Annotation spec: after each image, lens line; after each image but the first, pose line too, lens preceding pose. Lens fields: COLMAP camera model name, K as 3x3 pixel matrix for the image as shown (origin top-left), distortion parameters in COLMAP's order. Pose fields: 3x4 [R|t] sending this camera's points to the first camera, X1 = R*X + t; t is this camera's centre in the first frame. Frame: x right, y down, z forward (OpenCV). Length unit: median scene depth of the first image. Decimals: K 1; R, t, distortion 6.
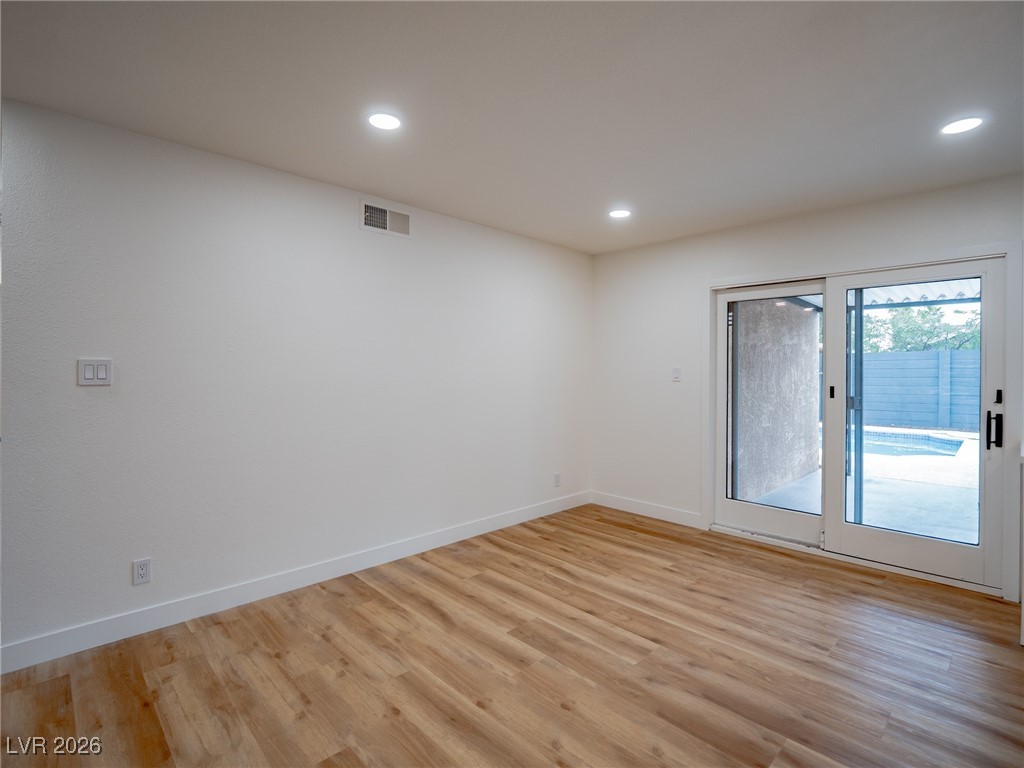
lens RADIAL K [[496.5, 0, 510.1], [0, 496.5, 368.5], [0, 0, 1]] dist [0.003078, -0.011652]
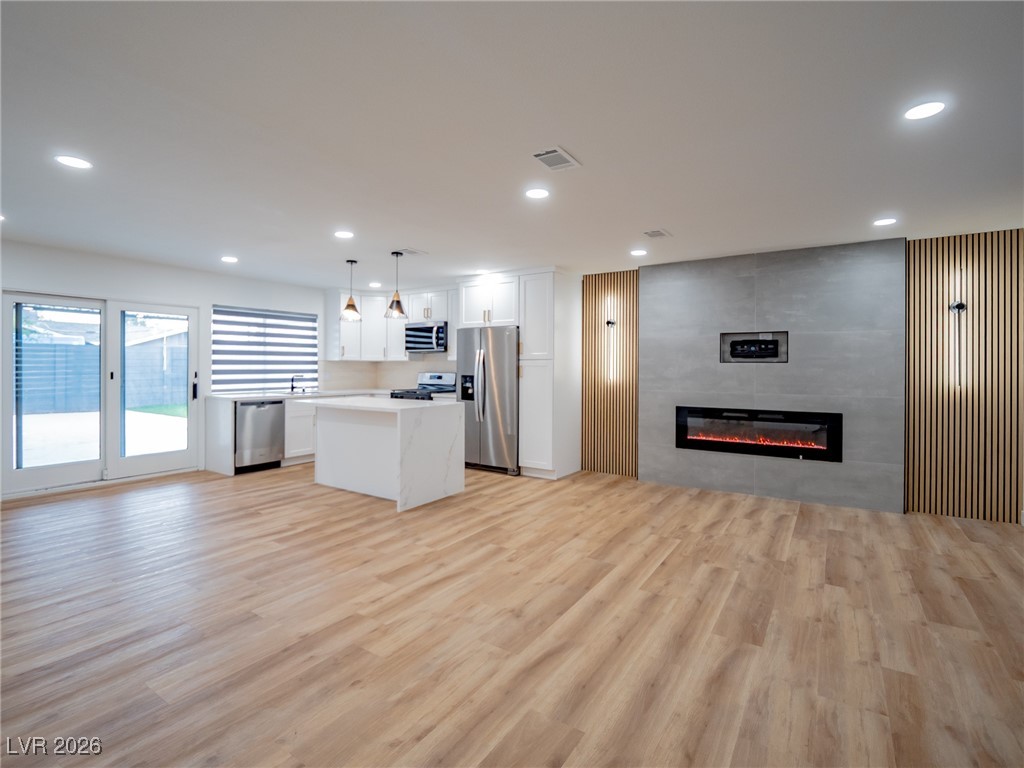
lens RADIAL K [[496.5, 0, 510.1], [0, 496.5, 368.5], [0, 0, 1]] dist [0.003078, -0.011652]
pose [[-0.219096, -0.009711, 0.975655, -1.203361], [-0.012413, 0.999897, 0.007165, -0.000991], [-0.975624, -0.010541, -0.219194, 0.147222]]
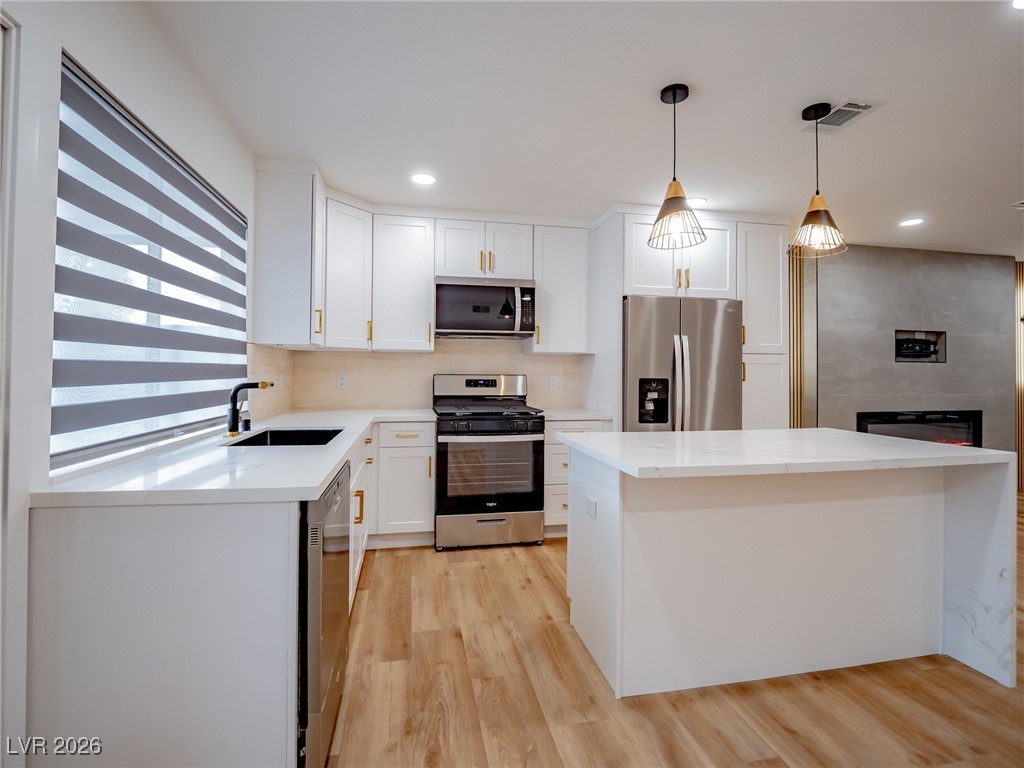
lens RADIAL K [[496.5, 0, 510.1], [0, 496.5, 368.5], [0, 0, 1]] dist [0.003078, -0.011652]
pose [[-0.840343, -0.011558, 0.541932, 0.391302], [-0.017449, 0.999831, -0.005734, 0.030833], [-0.541774, -0.014275, -0.840403, 0.985282]]
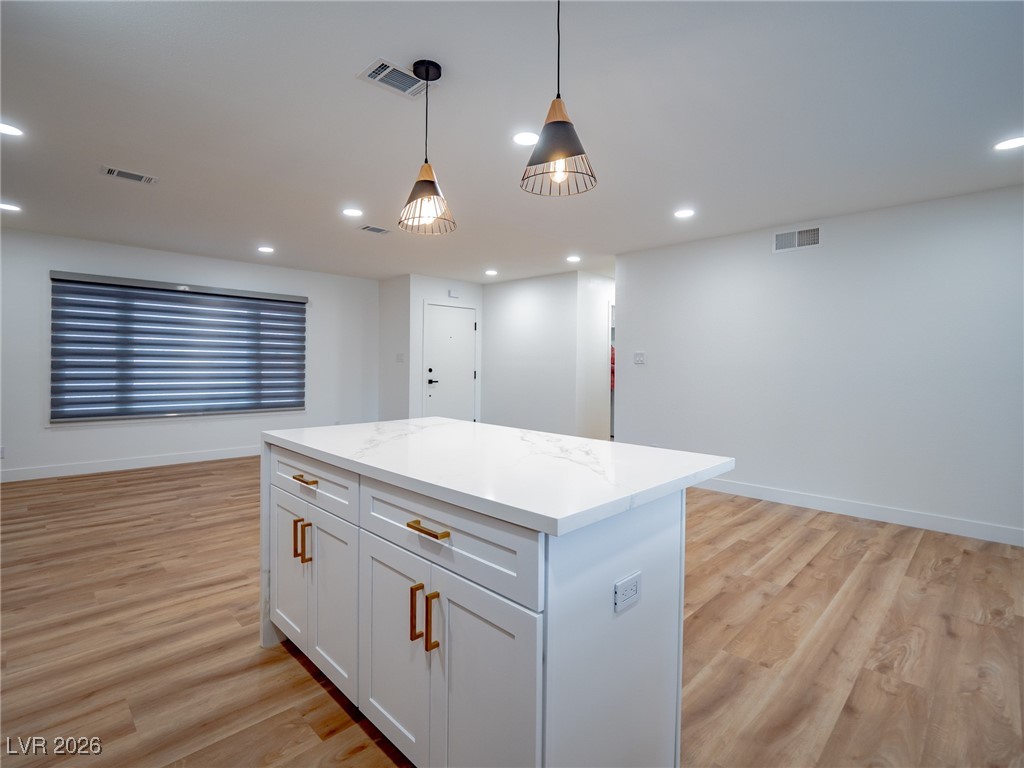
lens RADIAL K [[496.5, 0, 510.1], [0, 496.5, 368.5], [0, 0, 1]] dist [0.003078, -0.011652]
pose [[0.012609, 0.001908, -0.999919, 1.064301], [-0.006050, 0.999980, 0.001832, 0.041381], [0.999902, 0.006026, 0.012620, 0.256802]]
